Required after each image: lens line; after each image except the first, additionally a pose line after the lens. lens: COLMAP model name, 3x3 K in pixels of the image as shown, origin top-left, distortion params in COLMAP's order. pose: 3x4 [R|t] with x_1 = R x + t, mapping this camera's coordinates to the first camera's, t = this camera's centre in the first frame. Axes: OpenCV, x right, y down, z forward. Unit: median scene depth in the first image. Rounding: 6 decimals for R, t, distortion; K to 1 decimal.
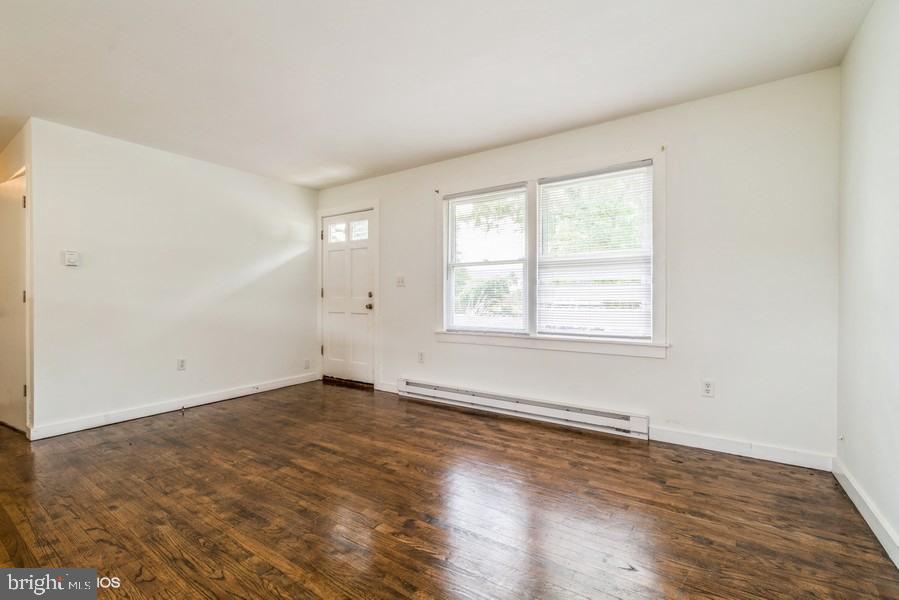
lens RADIAL K [[383.8, 0, 454.9], [0, 383.8, 301.3], [0, 0, 1]] dist [-0.004032, -0.000084]
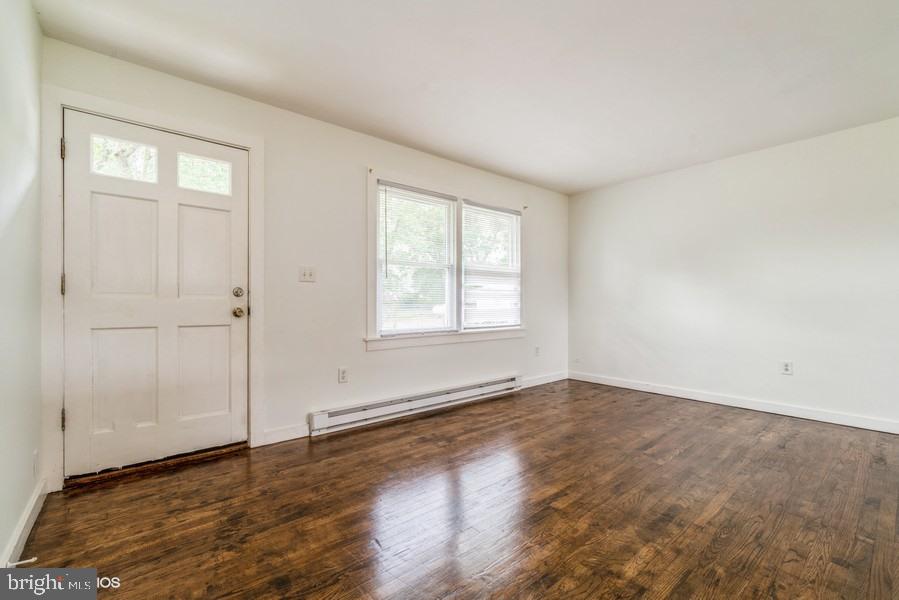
lens RADIAL K [[383.8, 0, 445.1], [0, 383.8, 302.5], [0, 0, 1]] dist [-0.004032, -0.000084]
pose [[0.297664, 0.001154, 0.954670, -0.910027], [0.011010, 0.999929, -0.004641, 0.006768], [-0.954607, 0.011892, 0.297630, 0.690209]]
